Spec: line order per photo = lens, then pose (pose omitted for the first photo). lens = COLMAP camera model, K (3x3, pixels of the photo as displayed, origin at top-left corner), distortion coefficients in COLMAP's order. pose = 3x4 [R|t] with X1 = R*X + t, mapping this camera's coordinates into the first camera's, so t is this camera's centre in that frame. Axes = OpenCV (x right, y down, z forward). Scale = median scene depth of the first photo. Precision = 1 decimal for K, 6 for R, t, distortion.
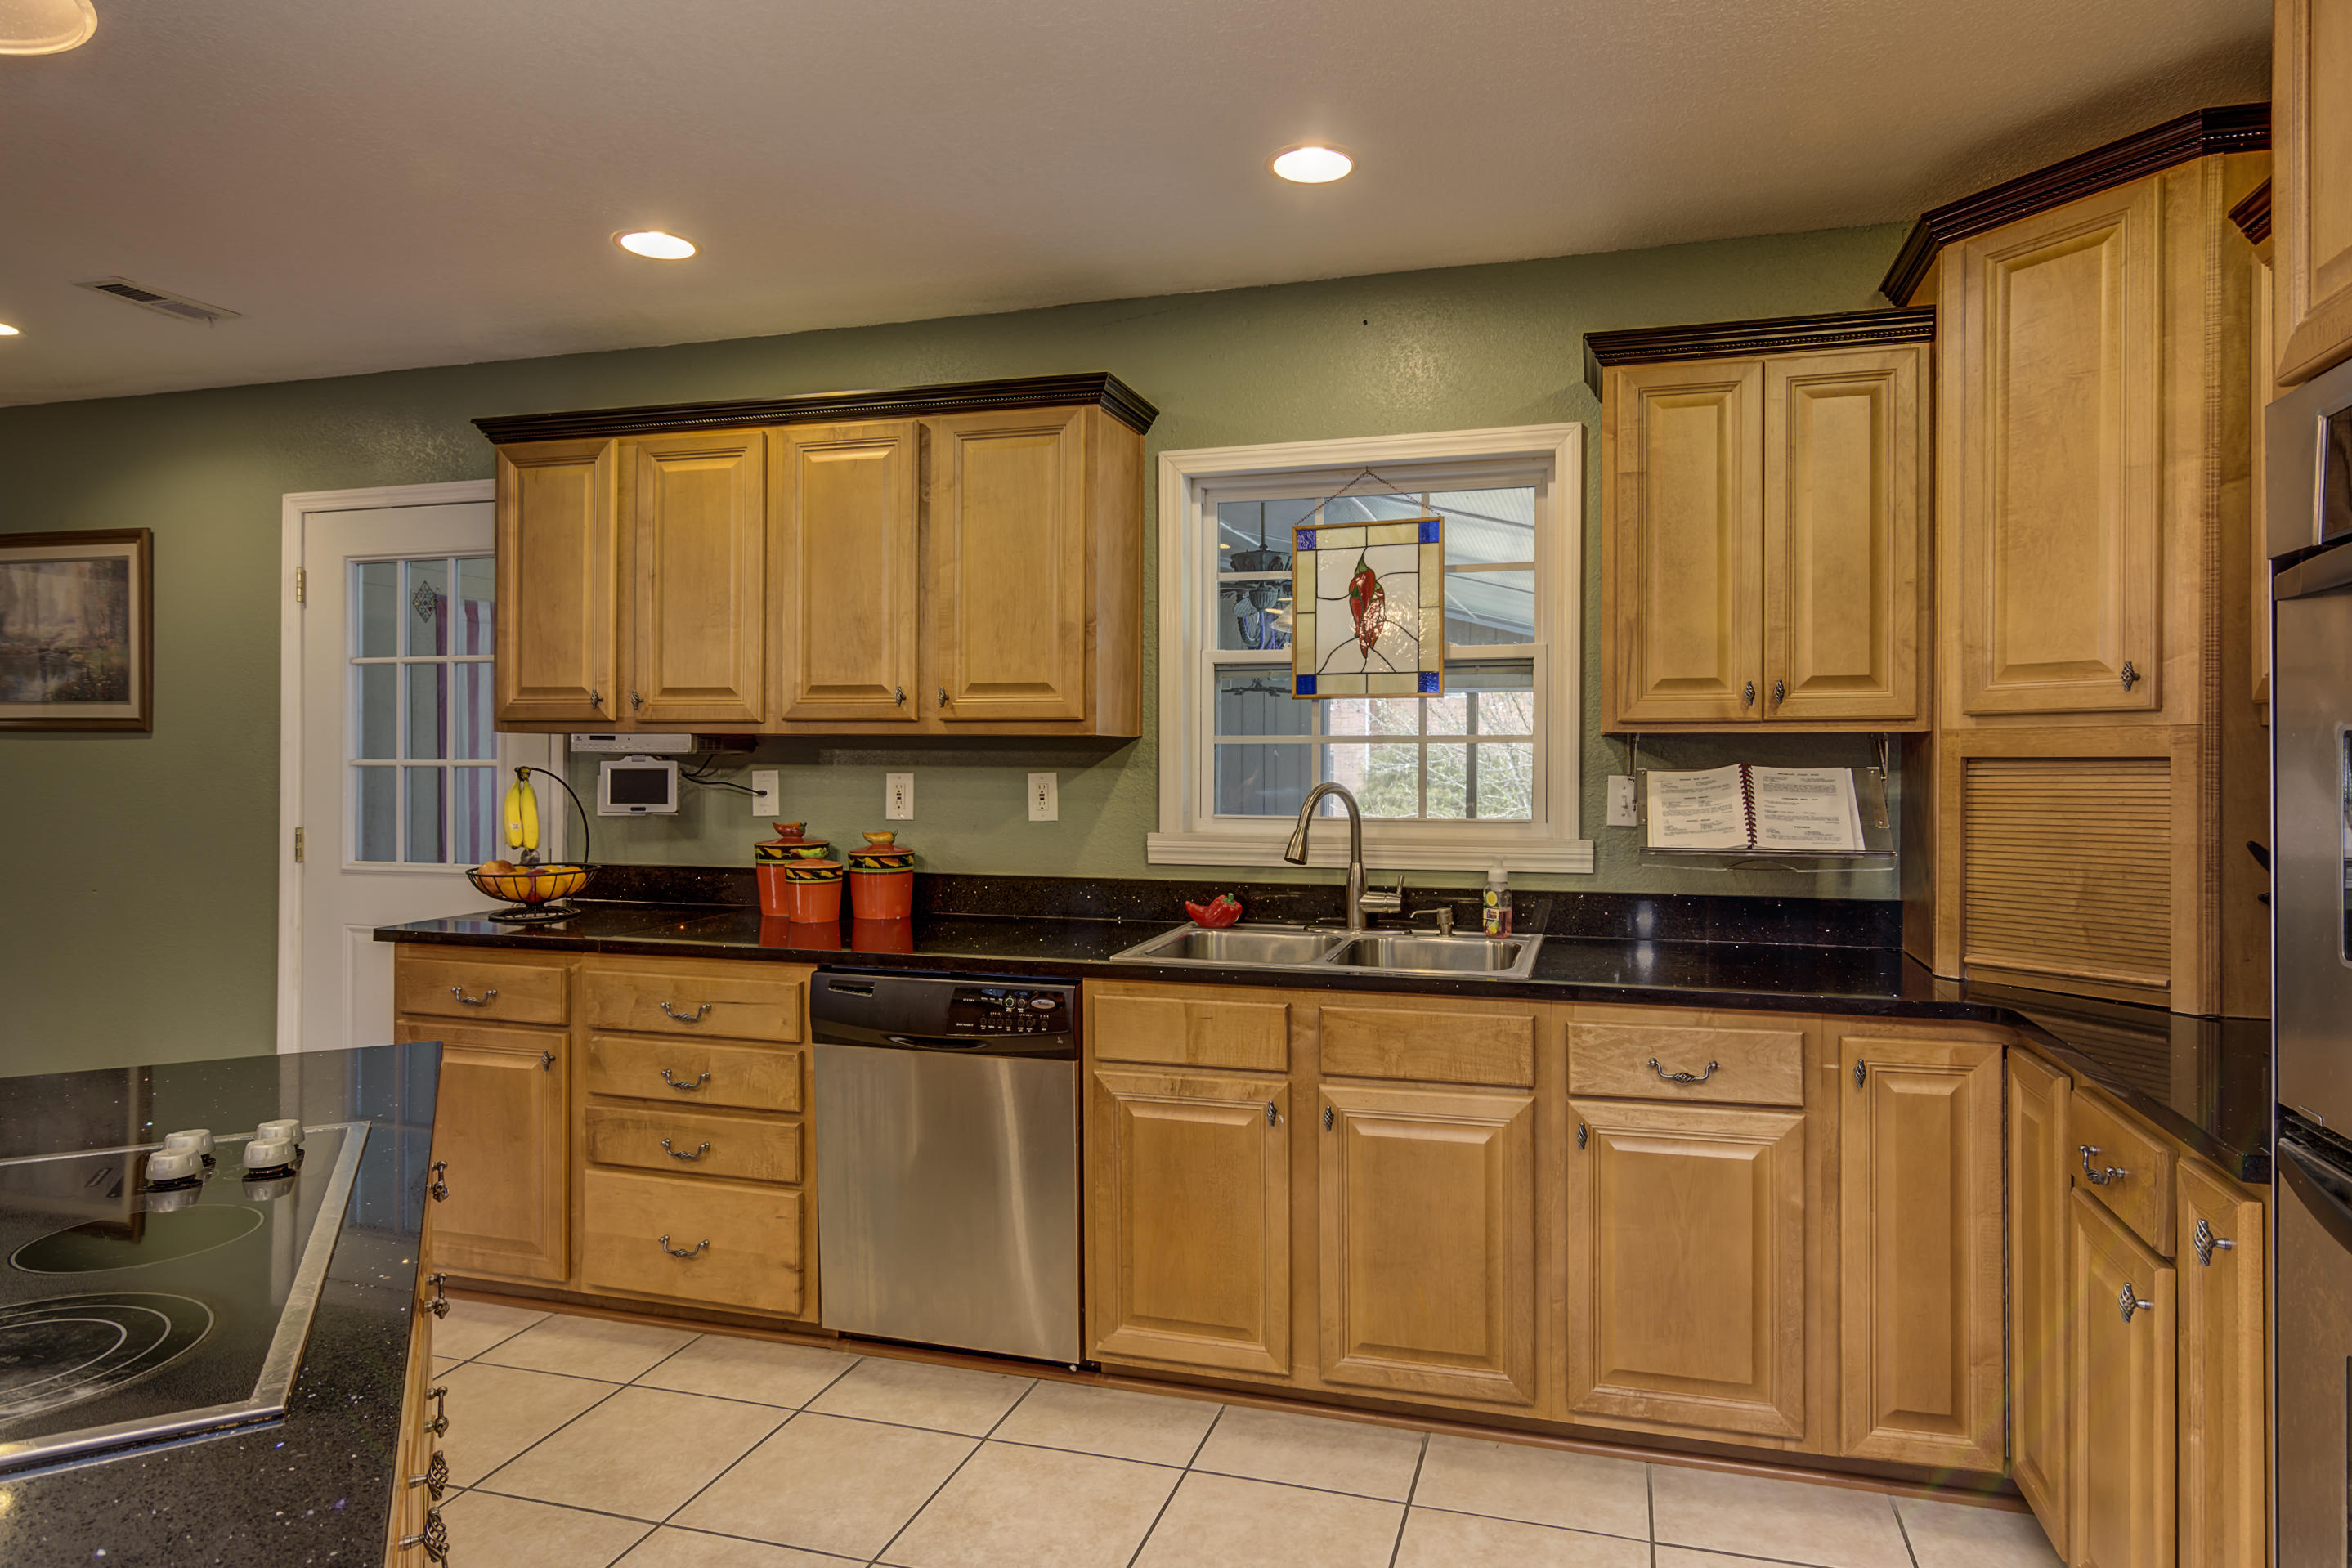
lens RADIAL K [[1425.7, 0, 1176.0], [0, 1425.7, 784.0], [0, 0, 1]] dist [0.000985, 0.000229]
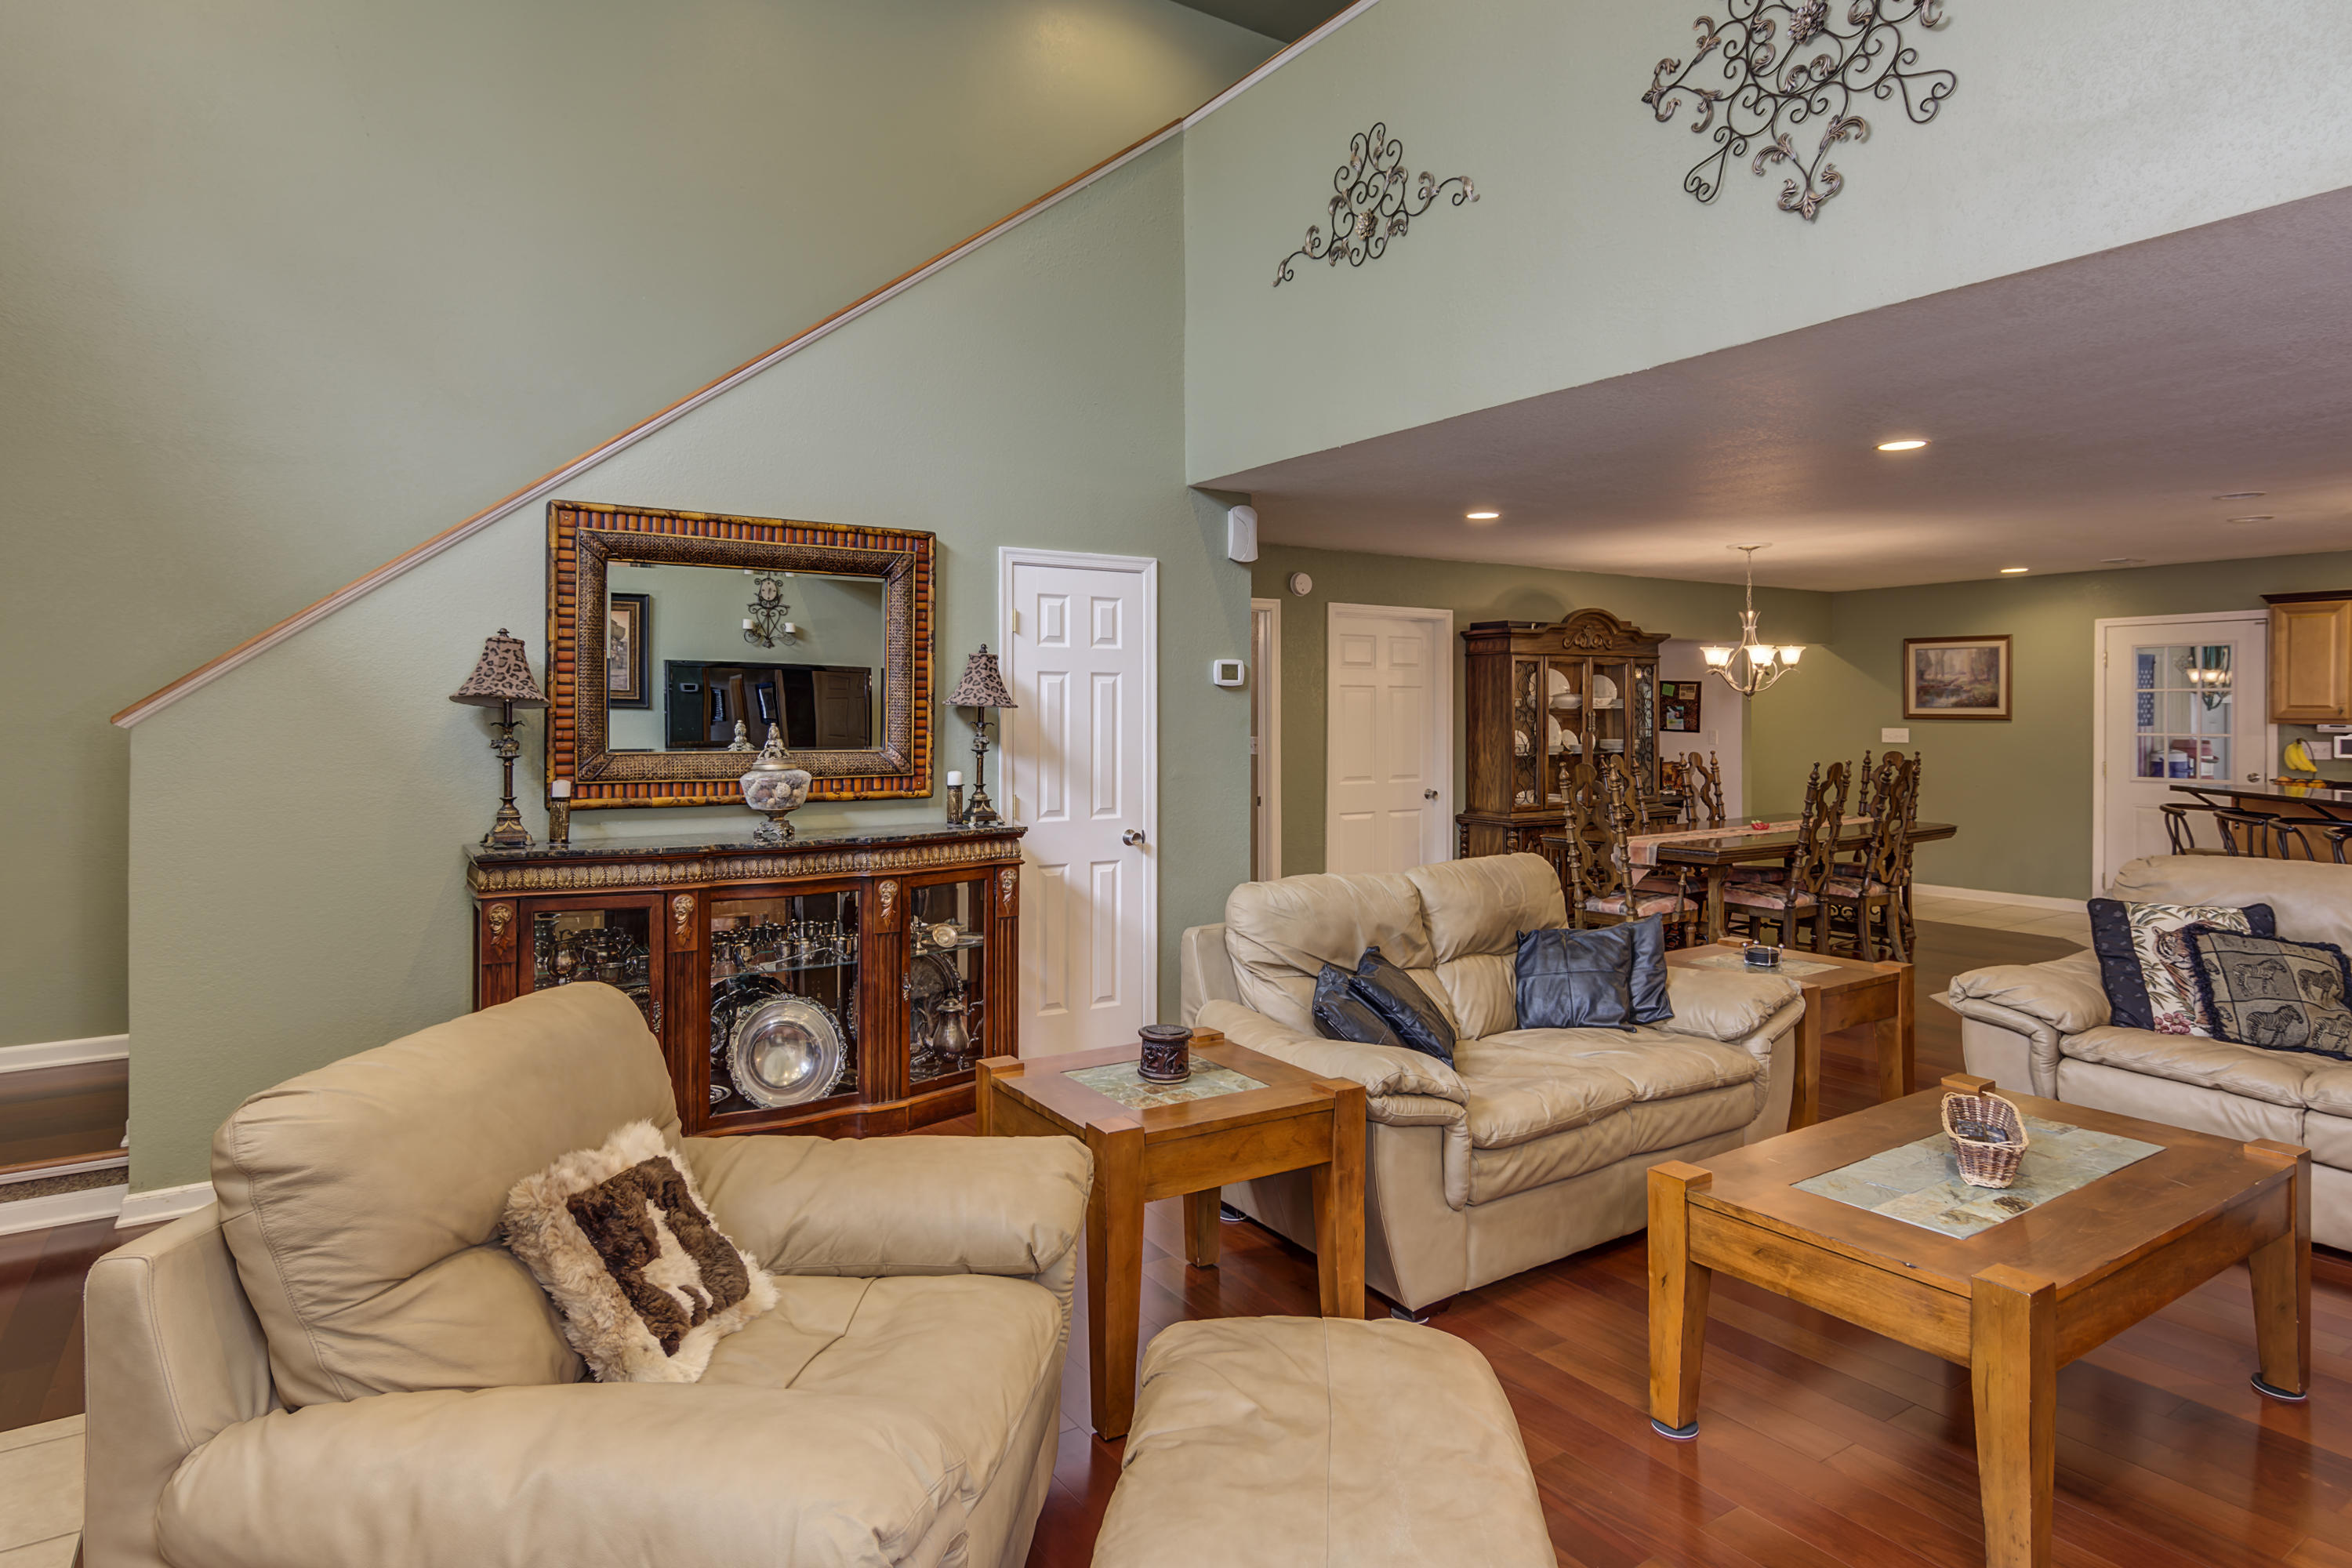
lens RADIAL K [[1296.4, 0, 1169.4], [0, 1296.4, 743.7], [0, 0, 1]] dist [0.001485, 0.000673]
pose [[0.770029, 0.011262, -0.637909, -0.421143], [-0.005341, 0.999923, 0.011206, -0.014524], [0.637986, -0.005222, 0.770030, -1.541731]]
